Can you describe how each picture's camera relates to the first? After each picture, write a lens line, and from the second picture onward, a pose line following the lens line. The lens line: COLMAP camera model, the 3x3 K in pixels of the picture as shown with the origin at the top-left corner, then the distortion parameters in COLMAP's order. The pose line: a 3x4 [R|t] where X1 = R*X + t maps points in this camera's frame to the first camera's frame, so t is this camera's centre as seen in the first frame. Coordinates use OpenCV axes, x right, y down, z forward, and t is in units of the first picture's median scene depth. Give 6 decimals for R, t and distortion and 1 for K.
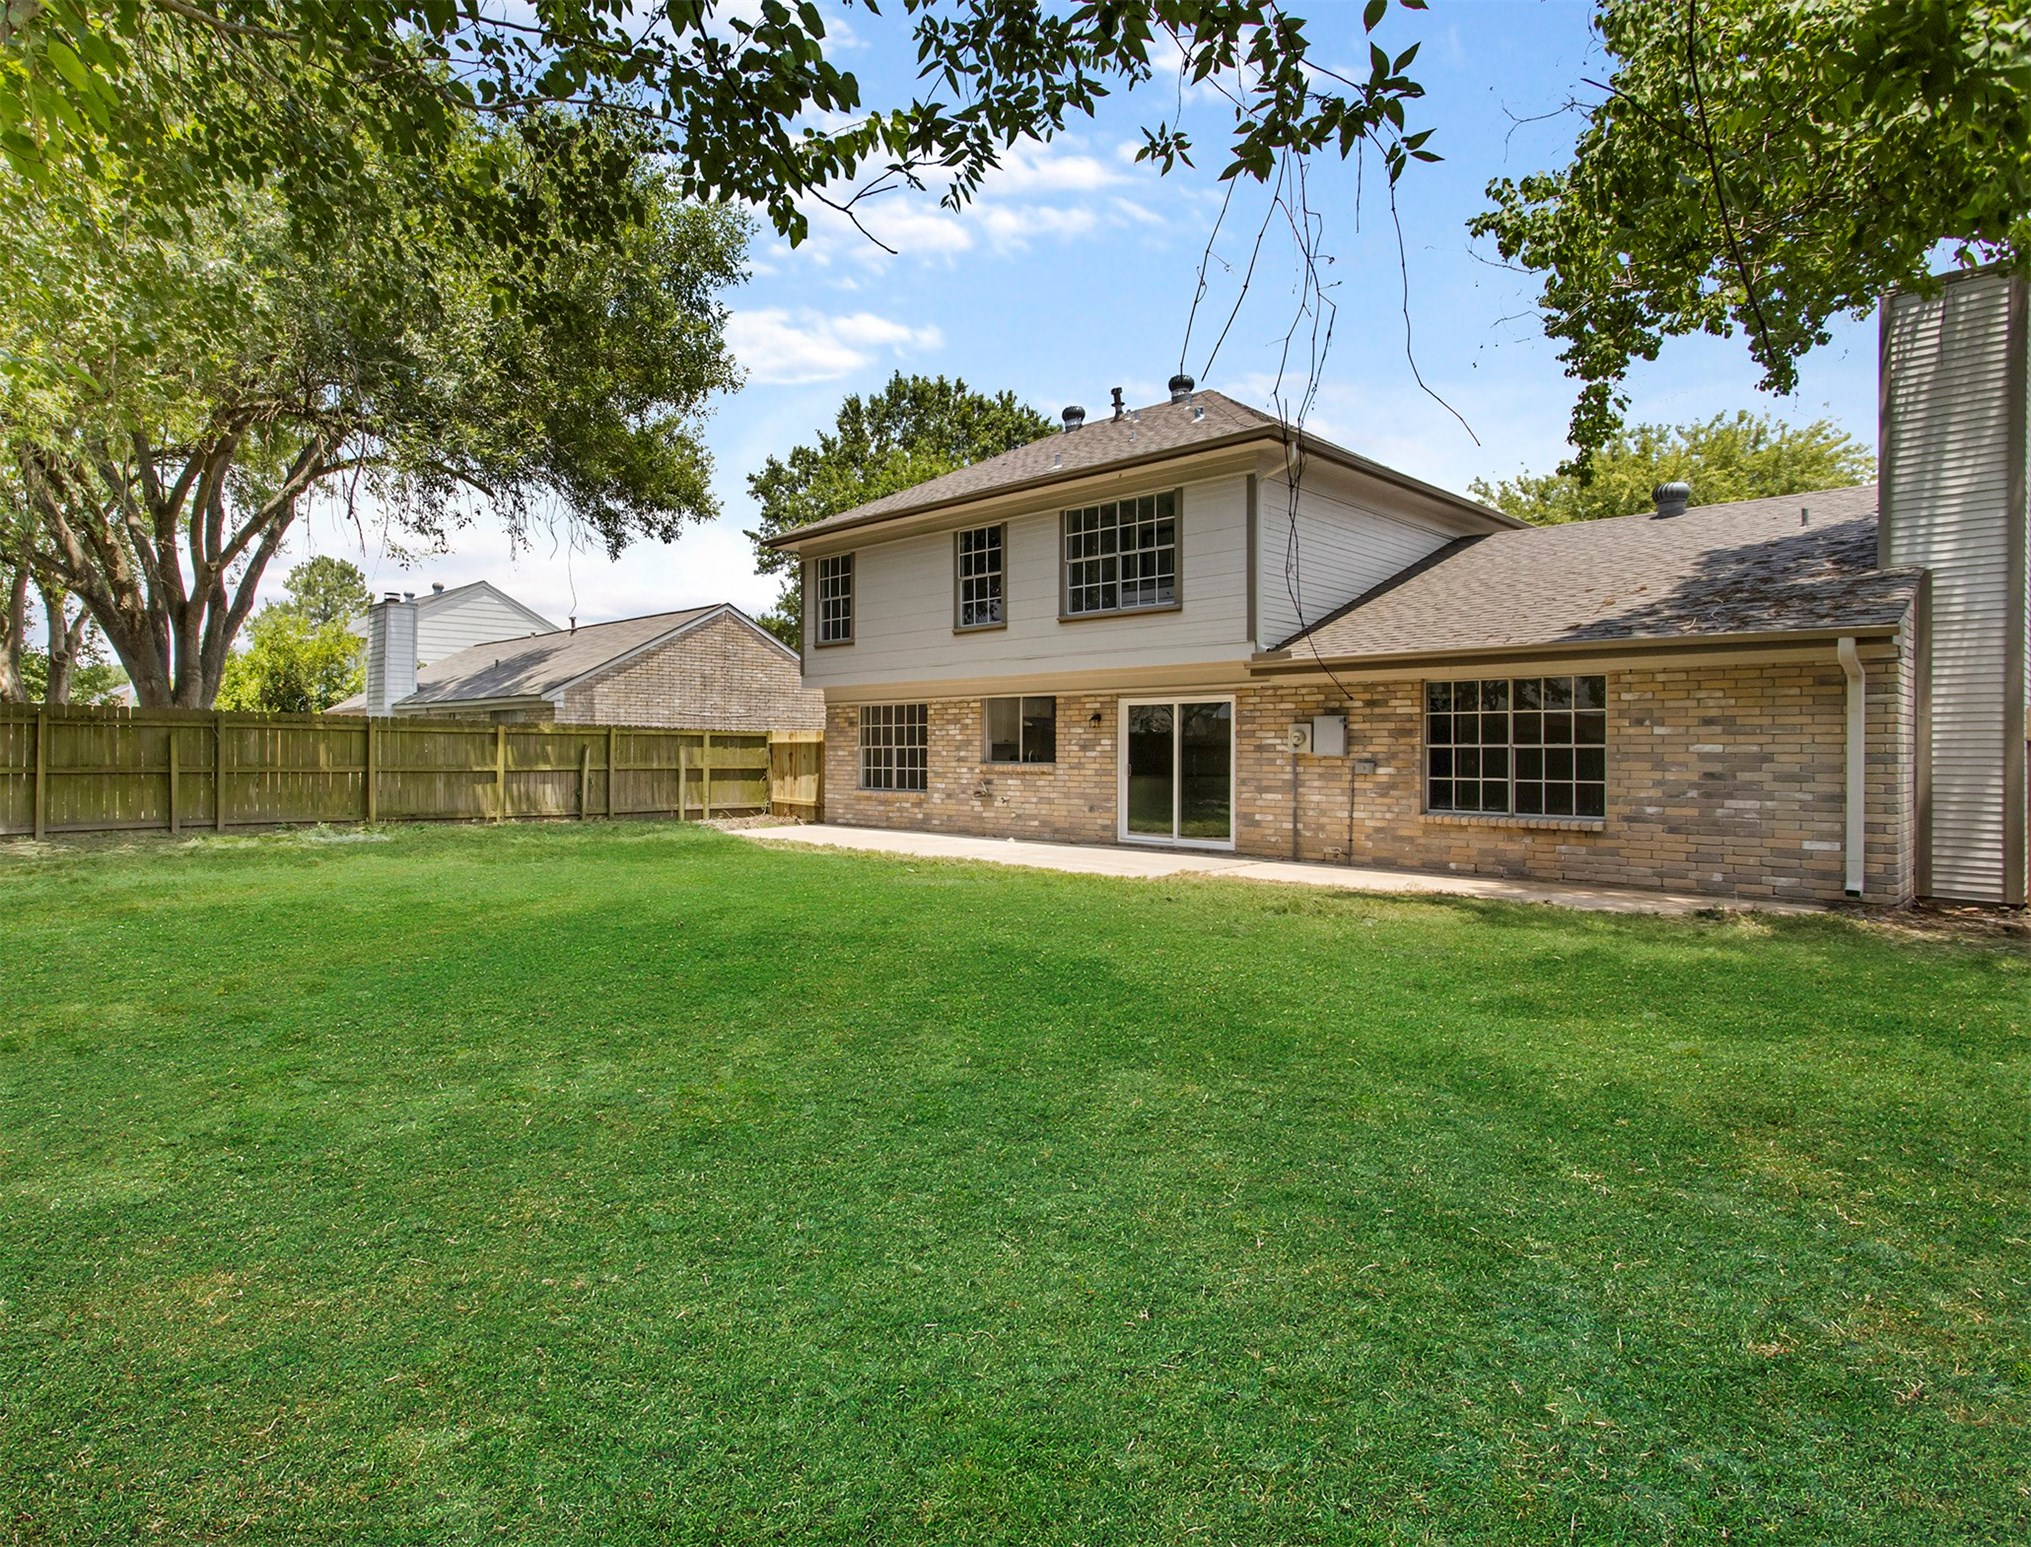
lens RADIAL K [[1131.8, 0, 1025.3], [0, 1131.8, 760.9], [0, 0, 1]] dist [0.000248, 0.002879]
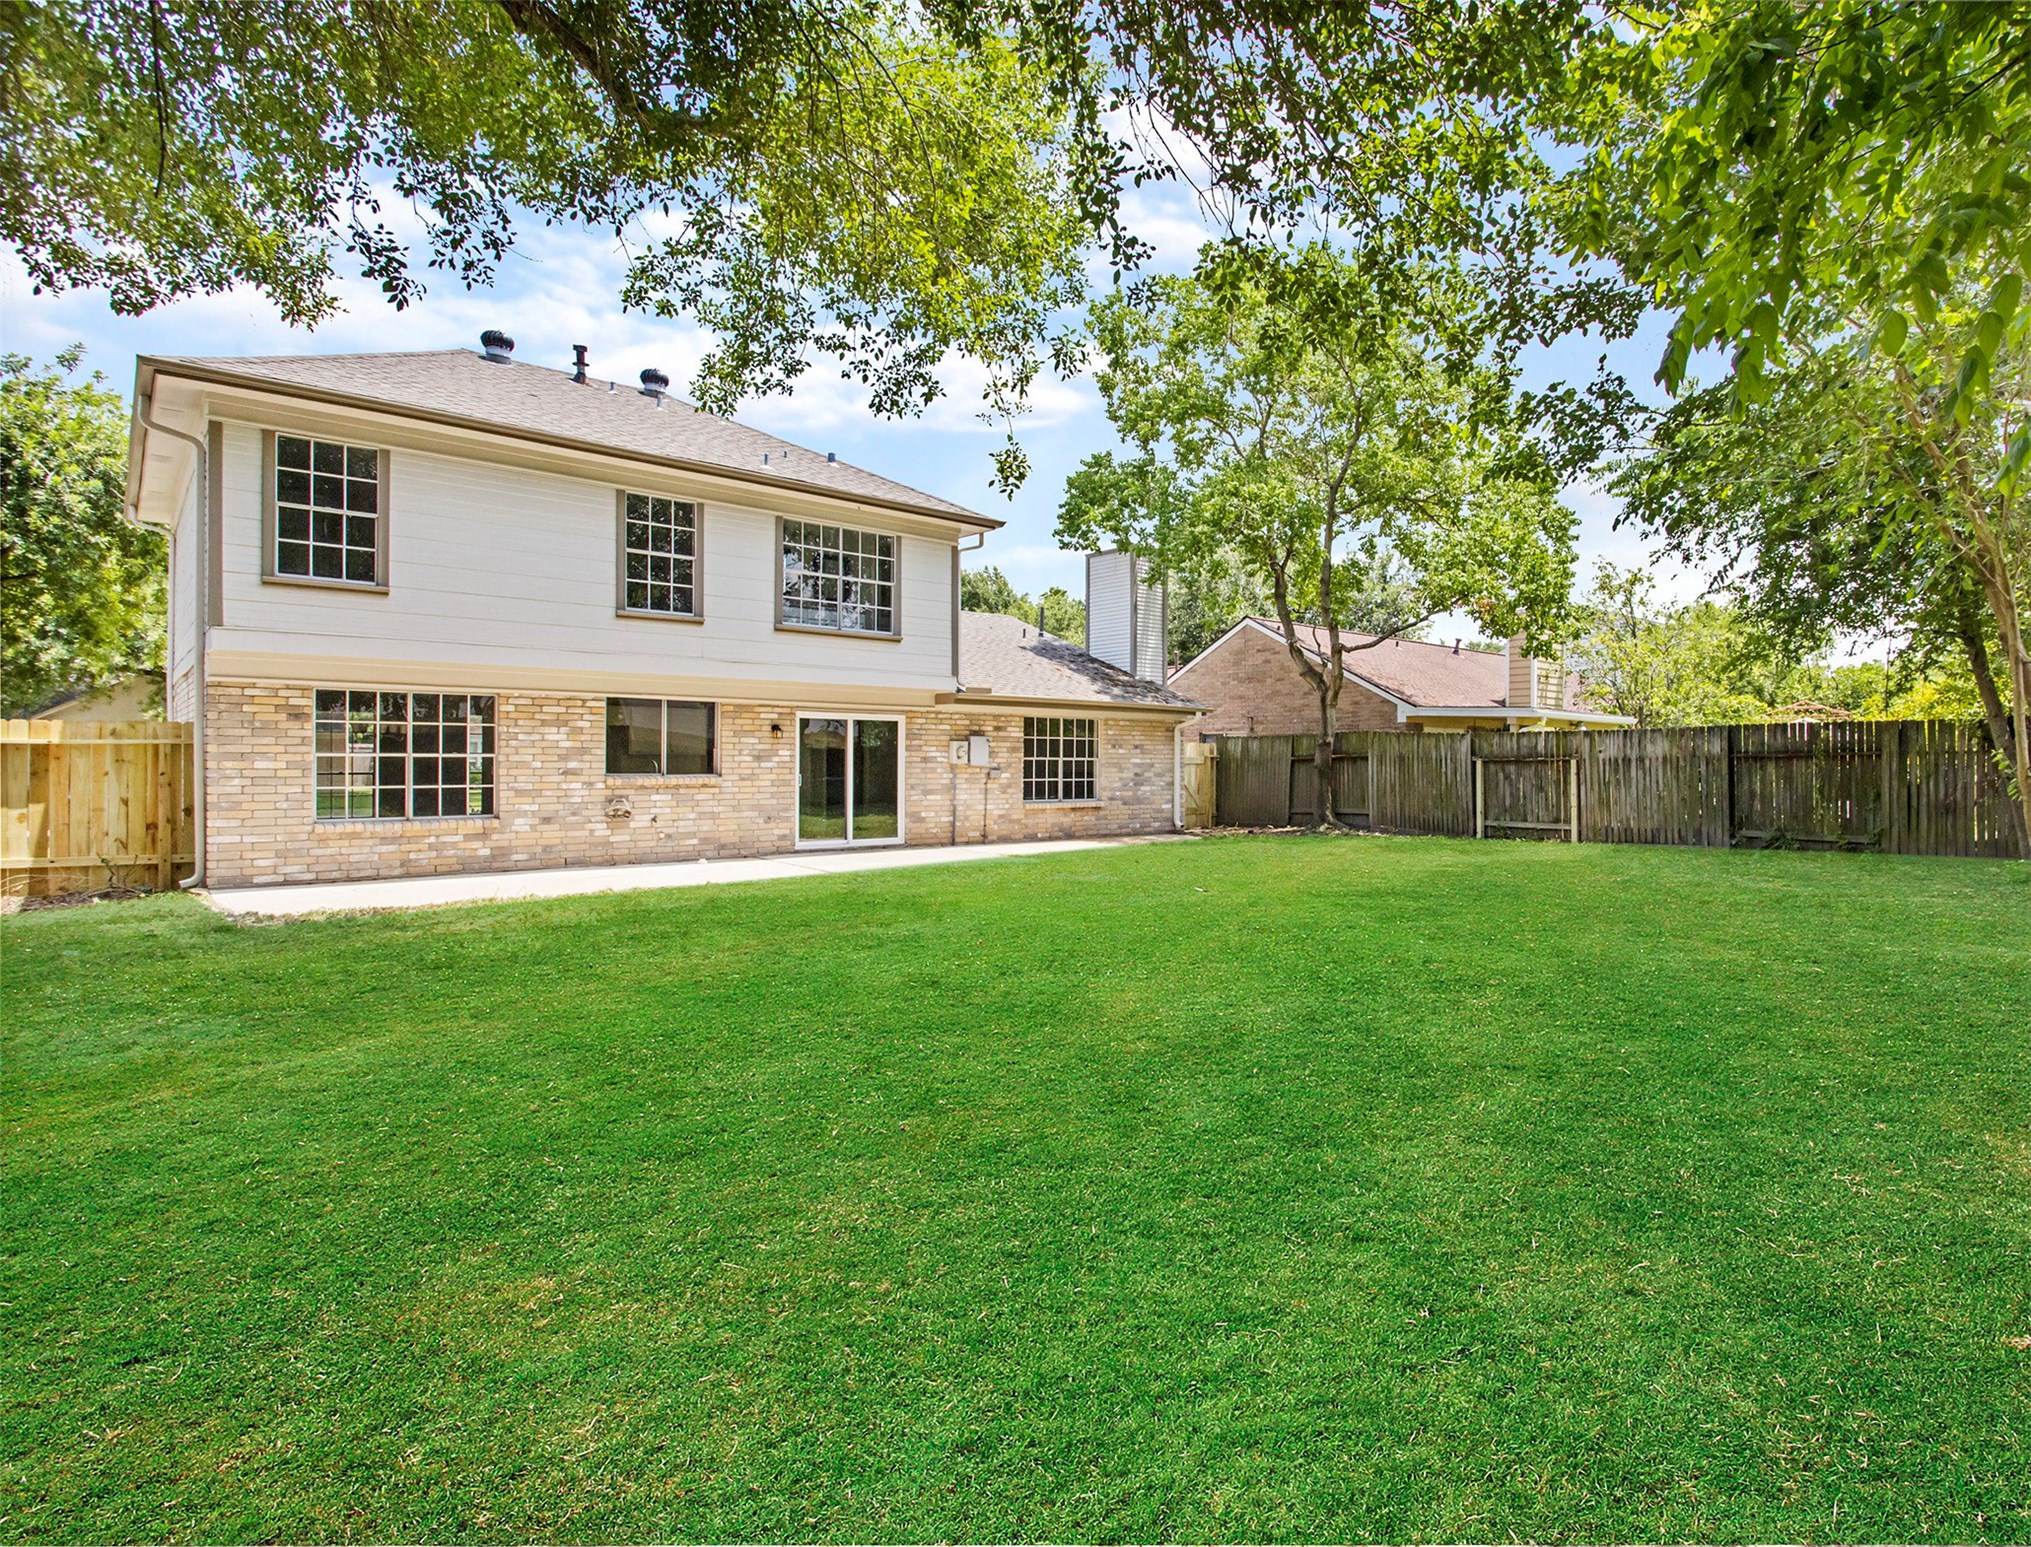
lens RADIAL K [[1131.8, 0, 1025.3], [0, 1131.8, 760.9], [0, 0, 1]] dist [0.000248, 0.002879]
pose [[0.060330, 0.000025, 0.998178, -0.999000], [0.006231, 0.999981, -0.000401, -0.008256], [-0.998159, 0.006244, 0.060329, 0.786915]]
